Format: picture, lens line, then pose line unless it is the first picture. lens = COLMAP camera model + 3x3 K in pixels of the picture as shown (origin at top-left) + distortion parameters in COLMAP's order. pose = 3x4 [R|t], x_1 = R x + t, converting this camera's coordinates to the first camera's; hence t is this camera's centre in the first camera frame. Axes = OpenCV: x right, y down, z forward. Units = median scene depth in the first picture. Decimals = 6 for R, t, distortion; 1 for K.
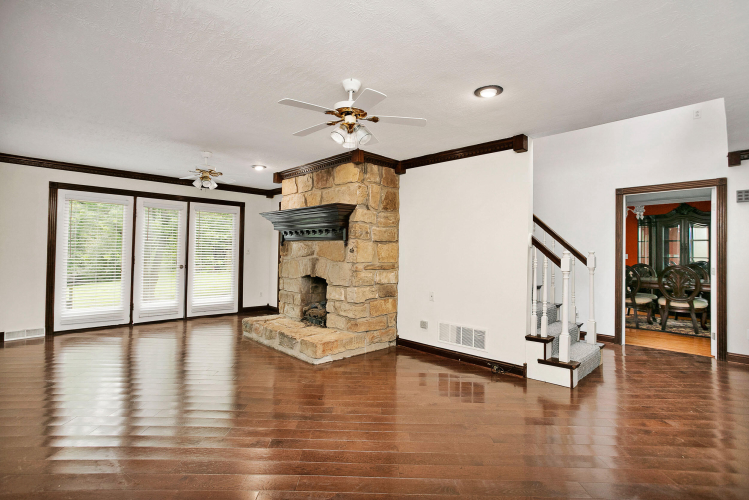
lens RADIAL K [[360.5, 0, 367.5], [0, 360.5, 249.4], [0, 0, 1]] dist [-0.005849, 0.001791]
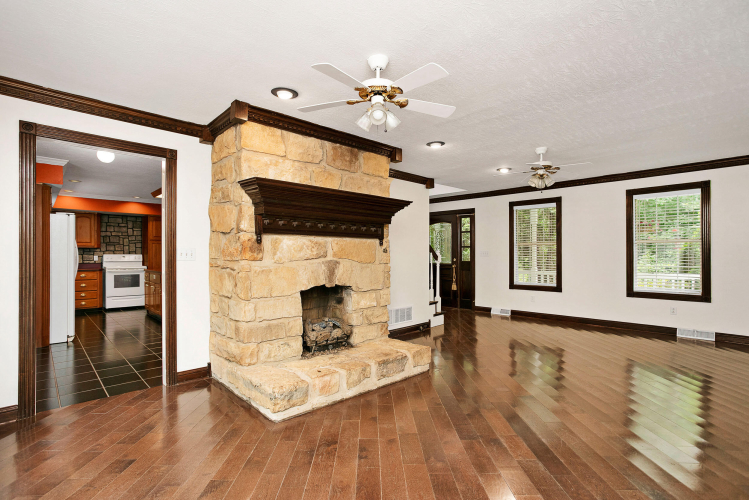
lens RADIAL K [[360.5, 0, 373.0], [0, 360.5, 250.7], [0, 0, 1]] dist [-0.005849, 0.001791]
pose [[0.025808, -0.009821, 0.999619, -0.878747], [-0.012435, 0.999871, 0.010144, -0.004796], [-0.999590, -0.012692, 0.025682, 0.898407]]
